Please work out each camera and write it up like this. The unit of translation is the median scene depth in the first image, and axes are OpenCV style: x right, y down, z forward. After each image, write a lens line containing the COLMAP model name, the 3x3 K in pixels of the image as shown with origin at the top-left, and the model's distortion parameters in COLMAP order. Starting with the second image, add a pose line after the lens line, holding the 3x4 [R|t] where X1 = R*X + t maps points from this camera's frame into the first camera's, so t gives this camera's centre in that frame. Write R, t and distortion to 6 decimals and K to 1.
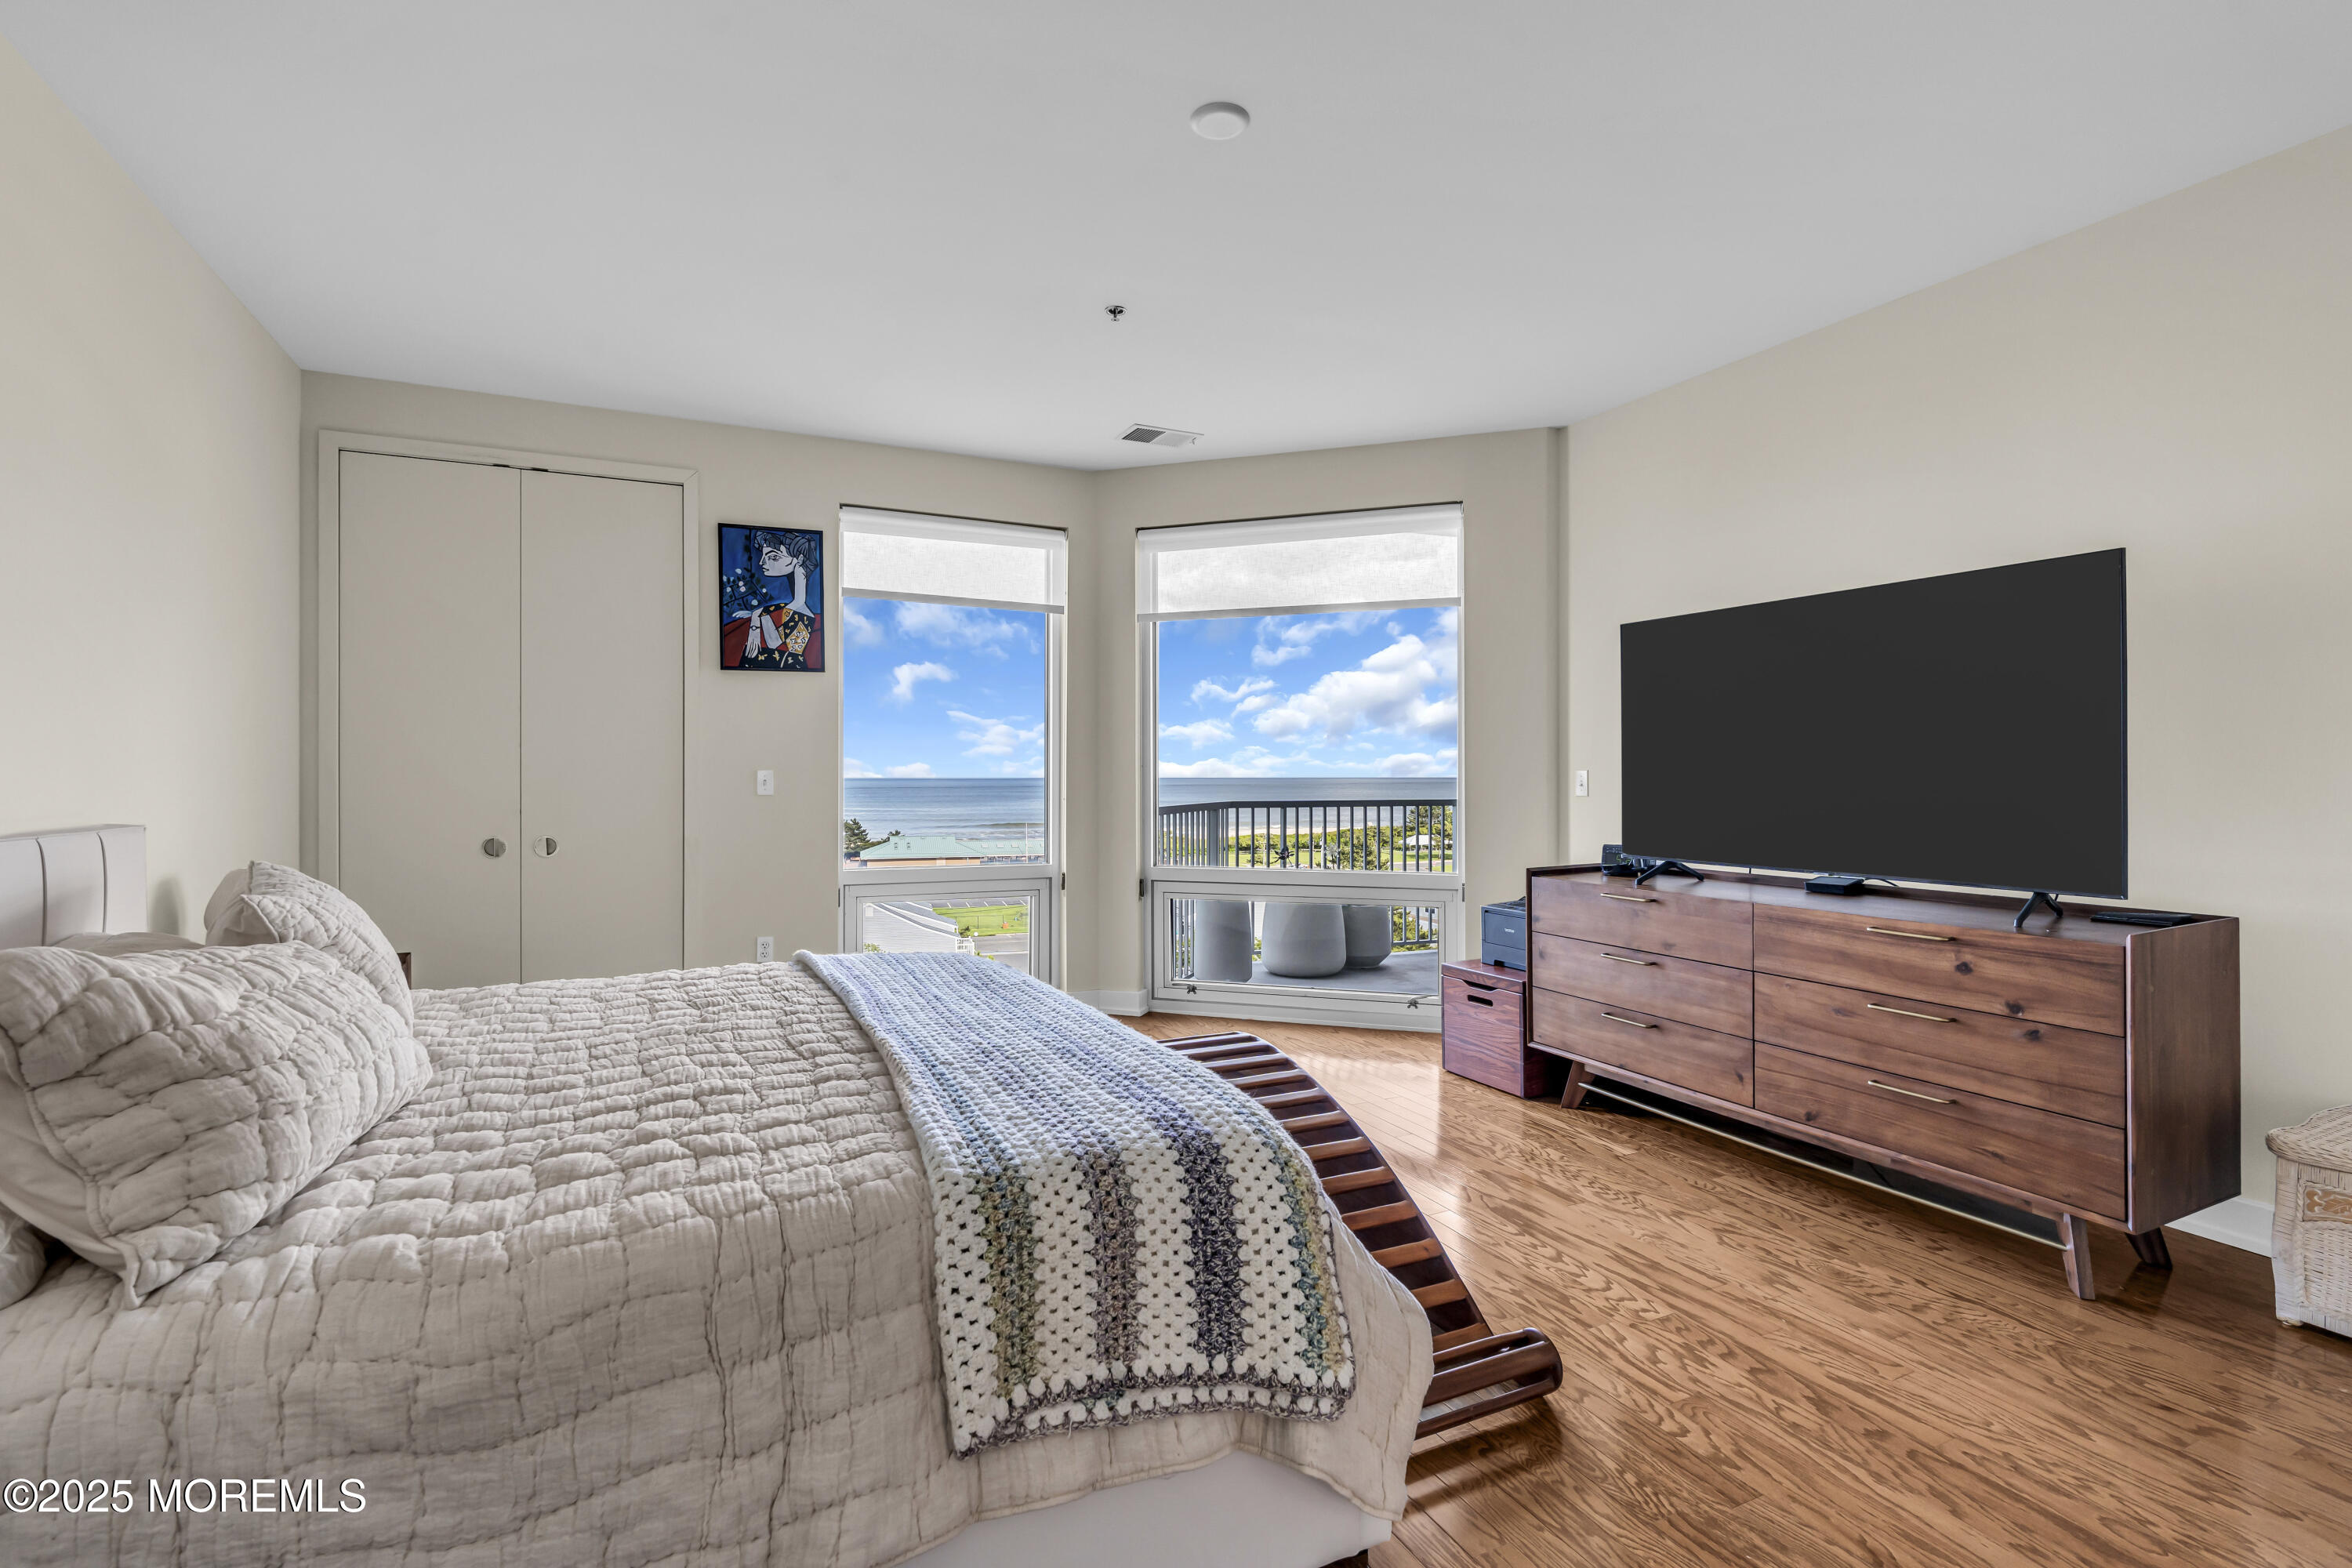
lens RADIAL K [[1060.0, 0, 1179.9], [0, 1060.0, 776.4], [0, 0, 1]] dist [-0.001644, 0.001647]
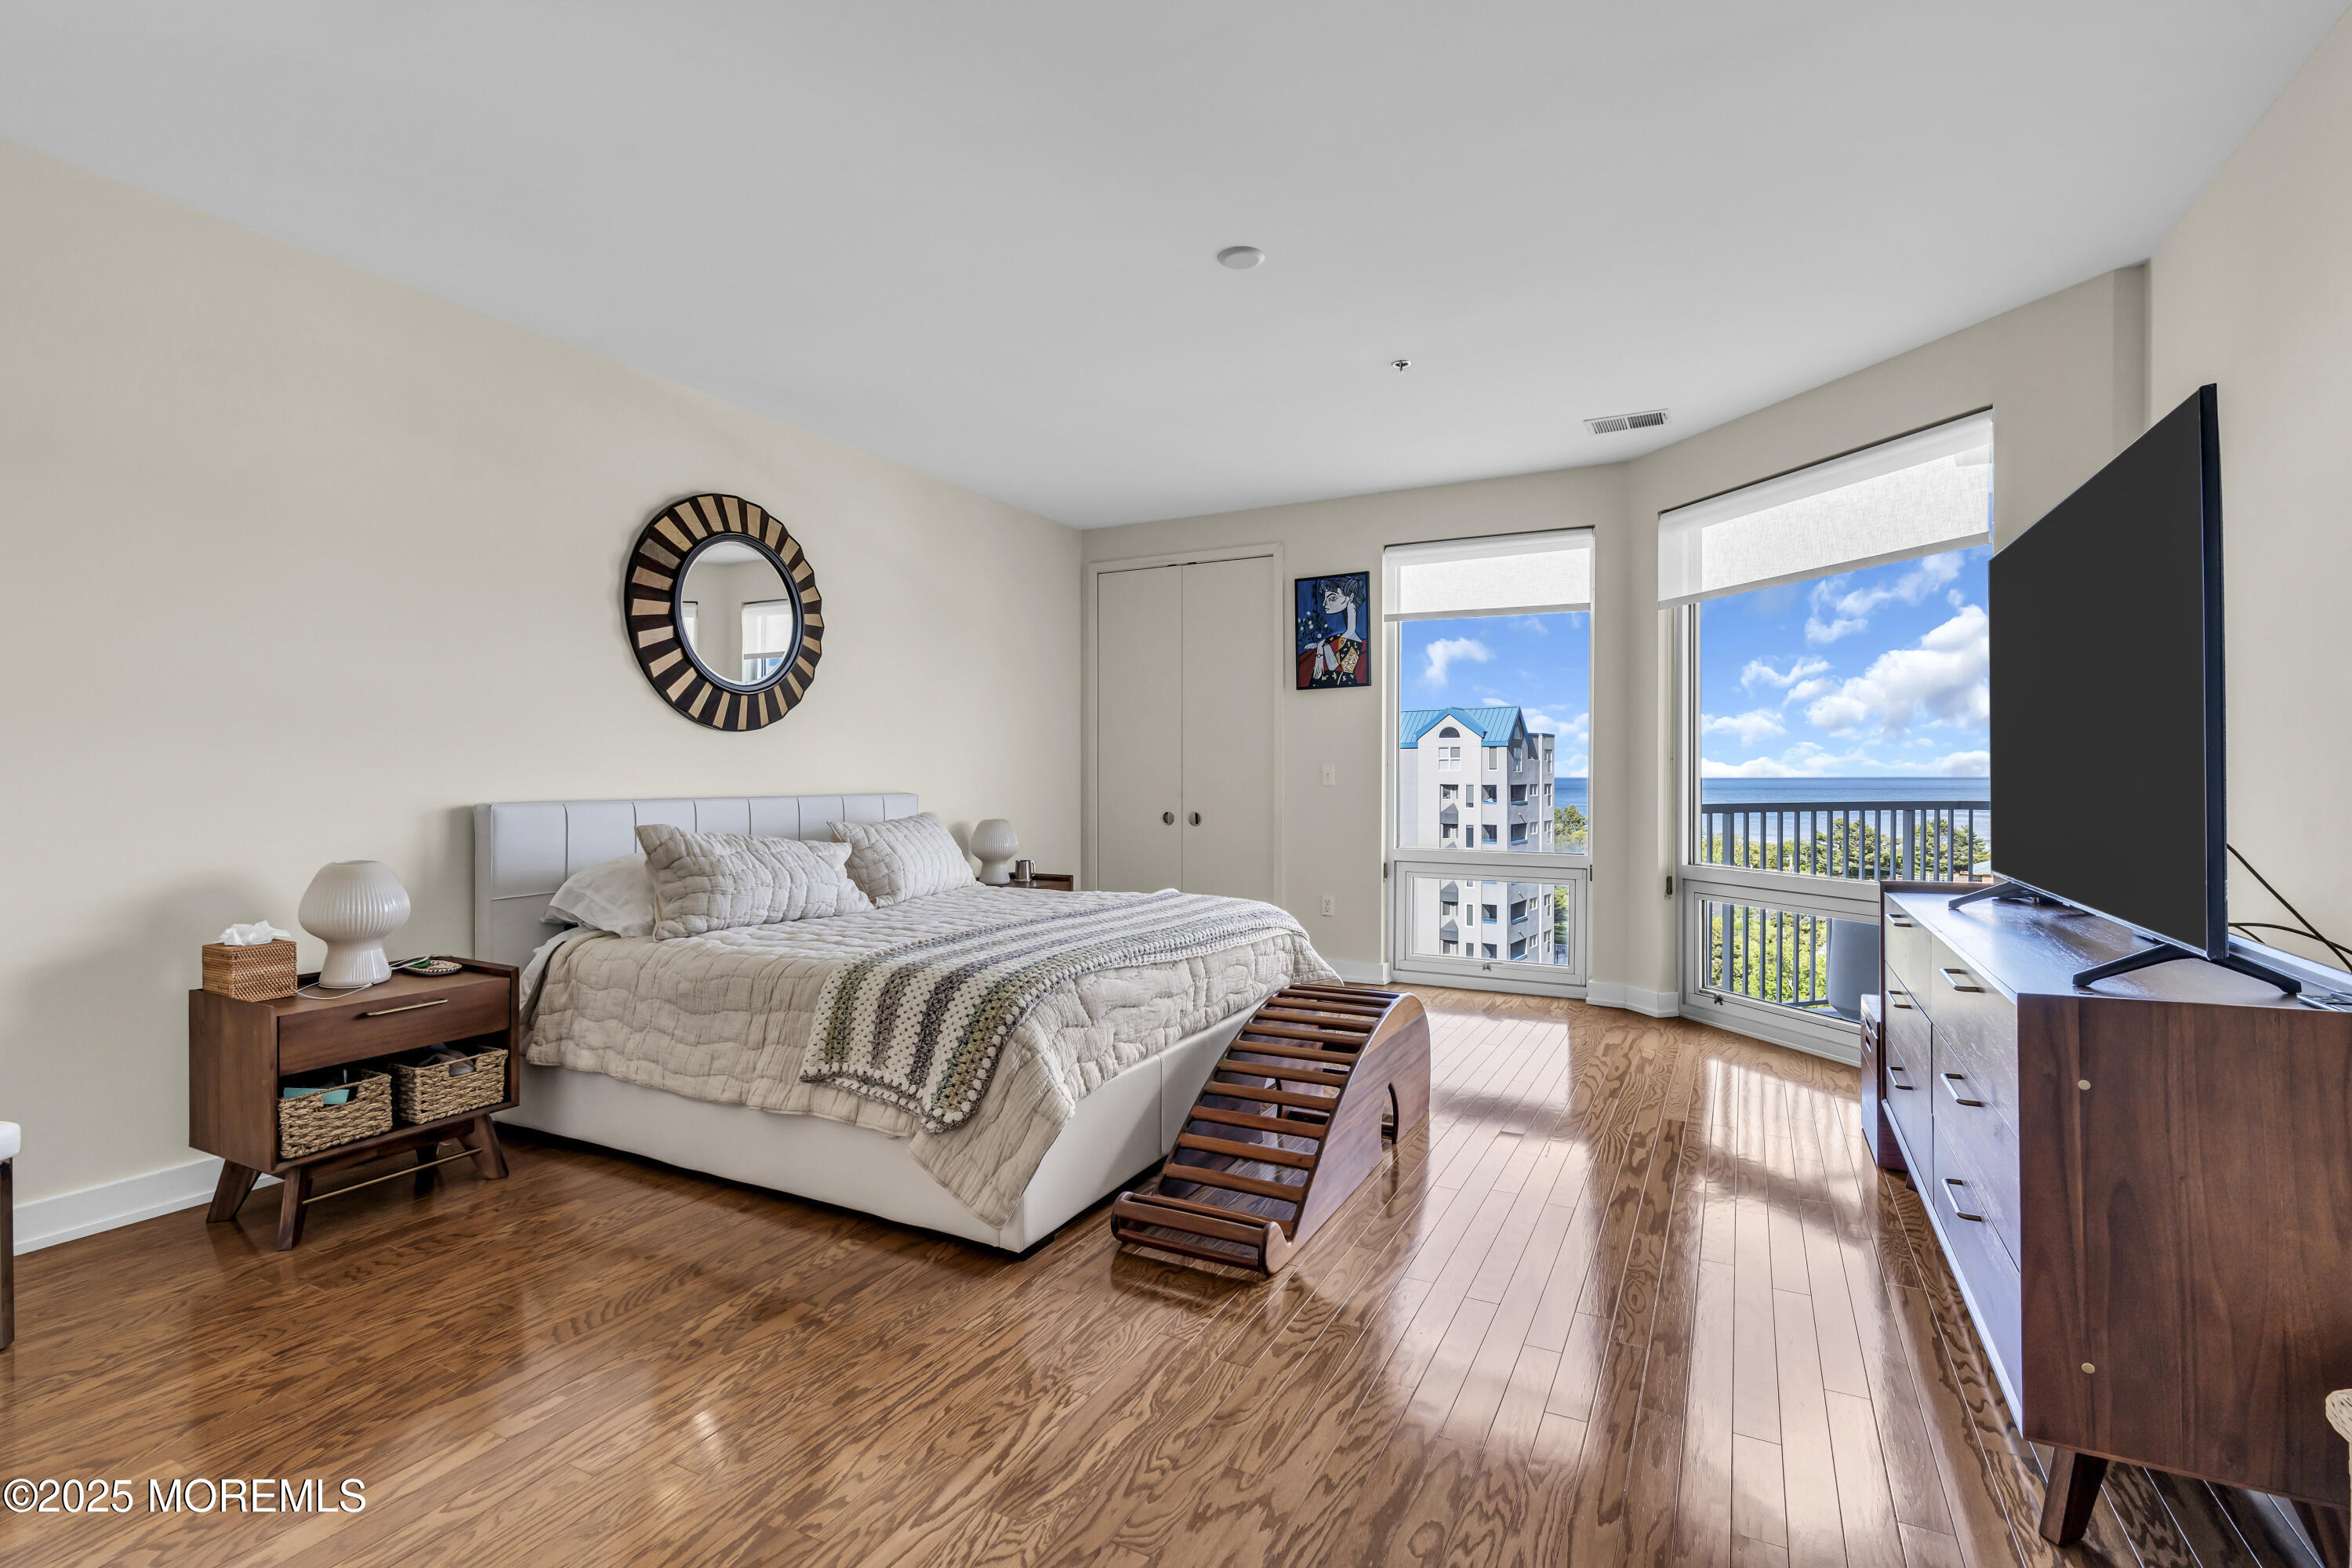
lens RADIAL K [[1060.0, 0, 1179.9], [0, 1060.0, 776.4], [0, 0, 1]] dist [-0.001644, 0.001647]
pose [[0.615375, 0.000147, -0.788235, 0.512452], [0.000543, 1.000000, 0.000610, 0.005914], [0.788235, -0.000803, 0.615374, 0.072676]]
